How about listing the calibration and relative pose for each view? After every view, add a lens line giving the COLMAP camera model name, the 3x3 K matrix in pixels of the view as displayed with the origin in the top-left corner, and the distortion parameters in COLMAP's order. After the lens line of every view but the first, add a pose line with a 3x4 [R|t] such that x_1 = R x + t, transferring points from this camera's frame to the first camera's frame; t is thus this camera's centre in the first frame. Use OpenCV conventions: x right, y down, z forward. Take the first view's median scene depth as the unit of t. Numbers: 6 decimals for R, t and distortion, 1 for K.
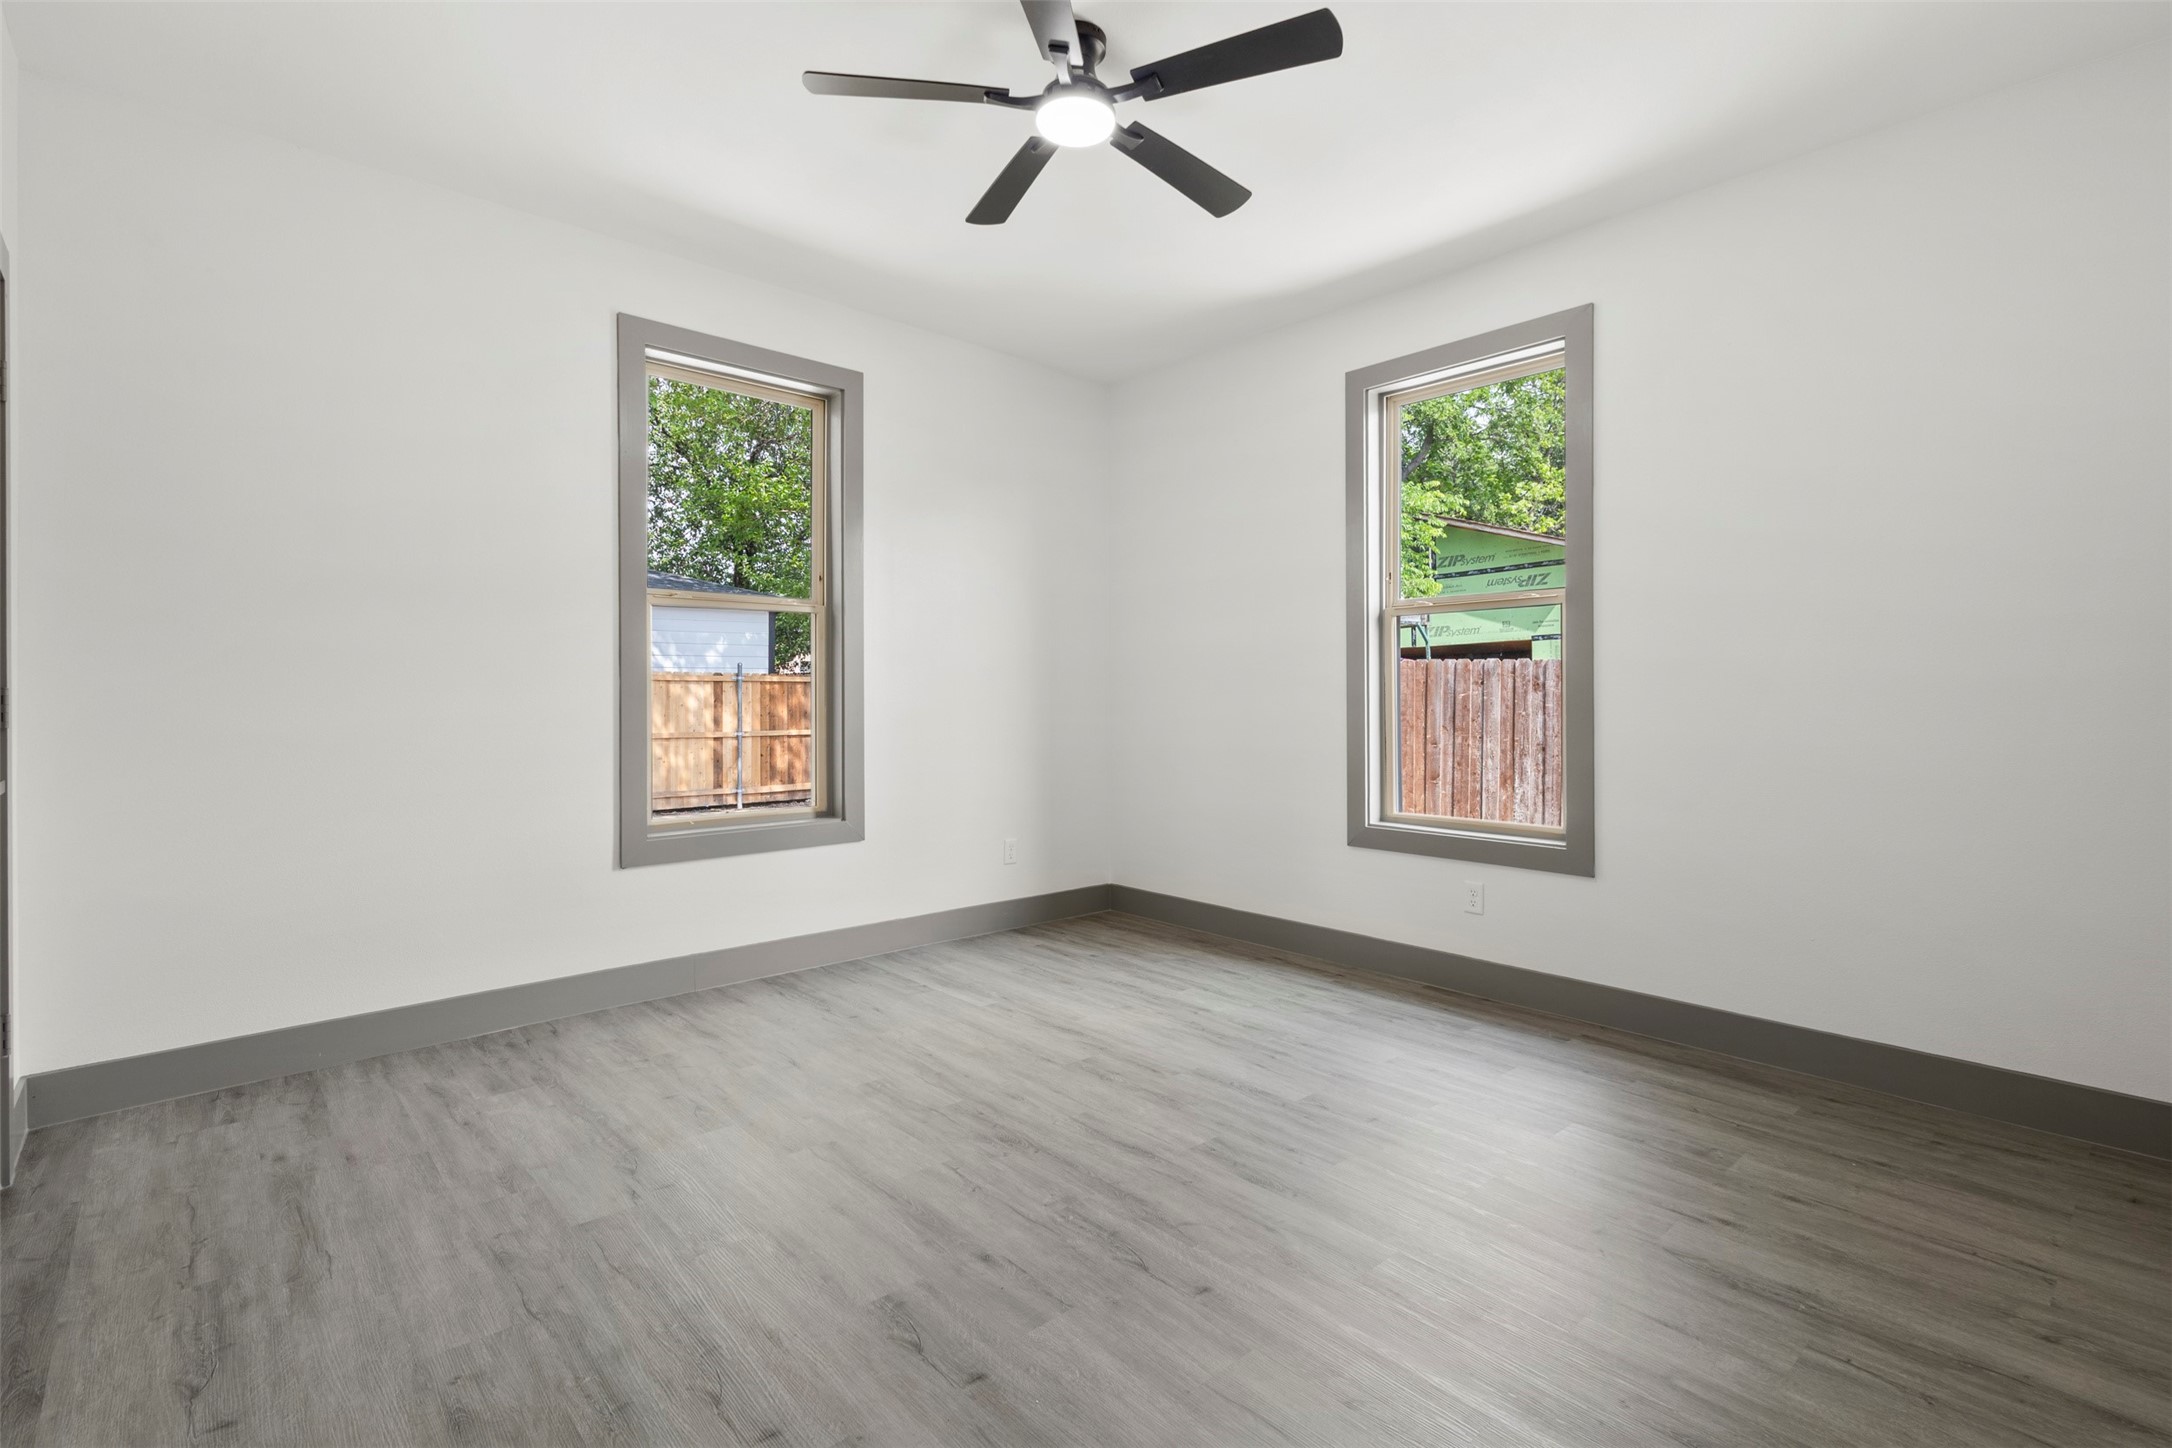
lens RADIAL K [[1010.6, 0, 1087.8], [0, 1010.6, 702.0], [0, 0, 1]] dist [0.020835, 0.000023]
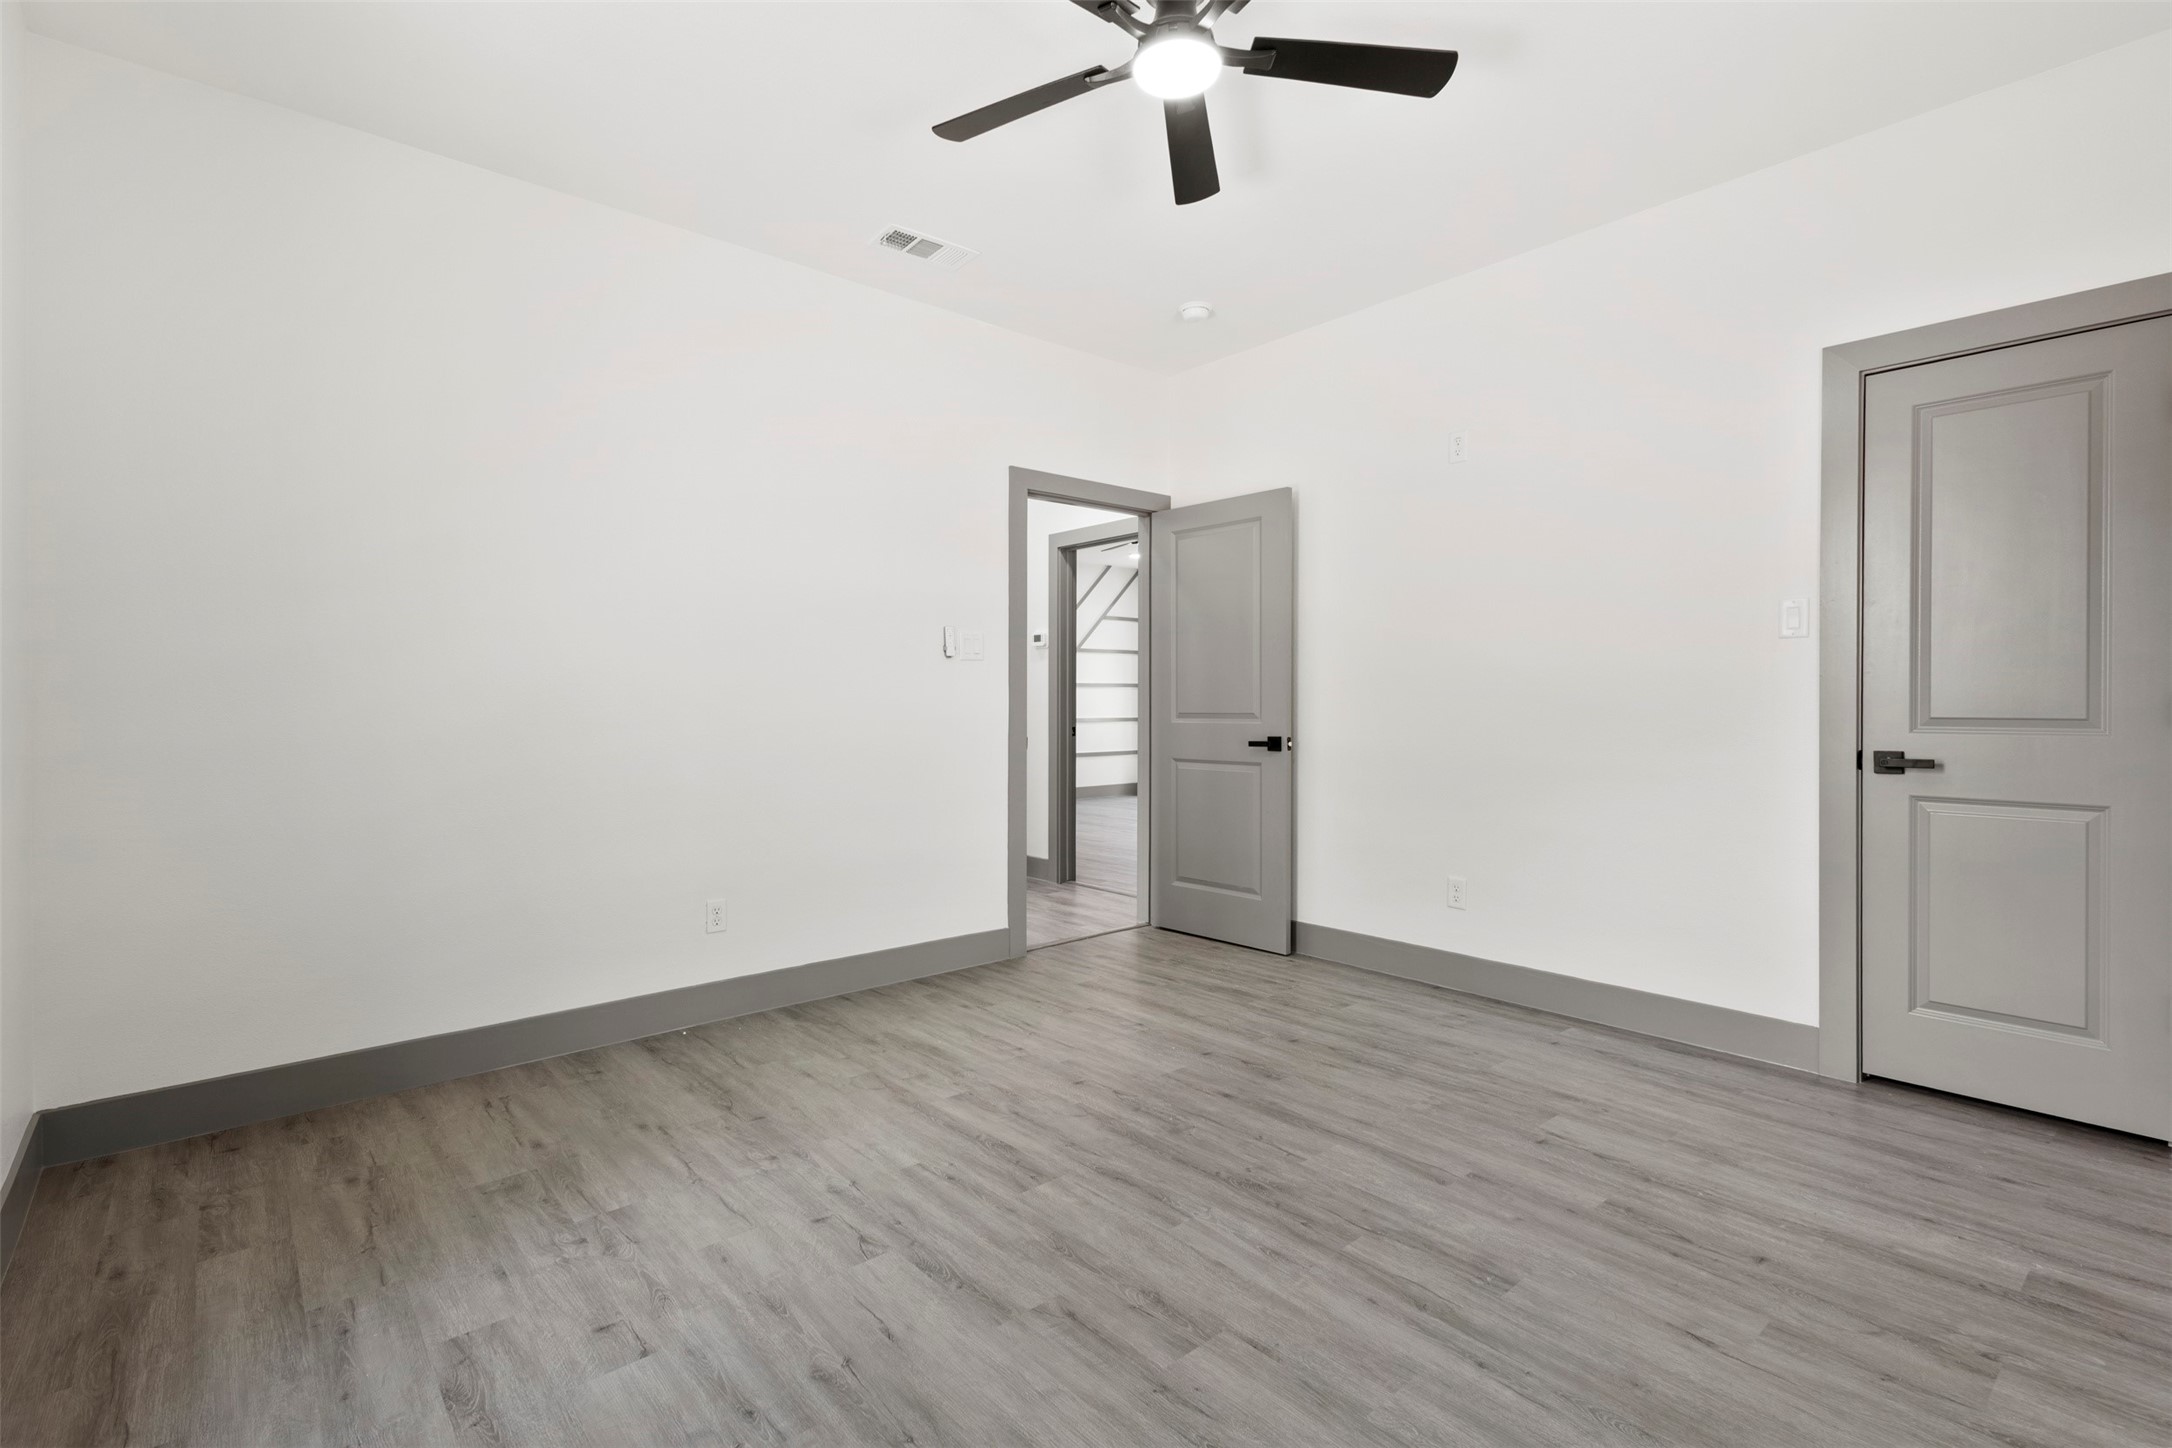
lens RADIAL K [[1010.6, 0, 1087.8], [0, 1010.6, 702.0], [0, 0, 1]] dist [0.020835, 0.000023]
pose [[-0.999843, 0.001343, 0.017665, 0.054257], [0.001405, 0.999993, 0.003538, -0.007473], [-0.017660, 0.003562, -0.999838, 1.935365]]
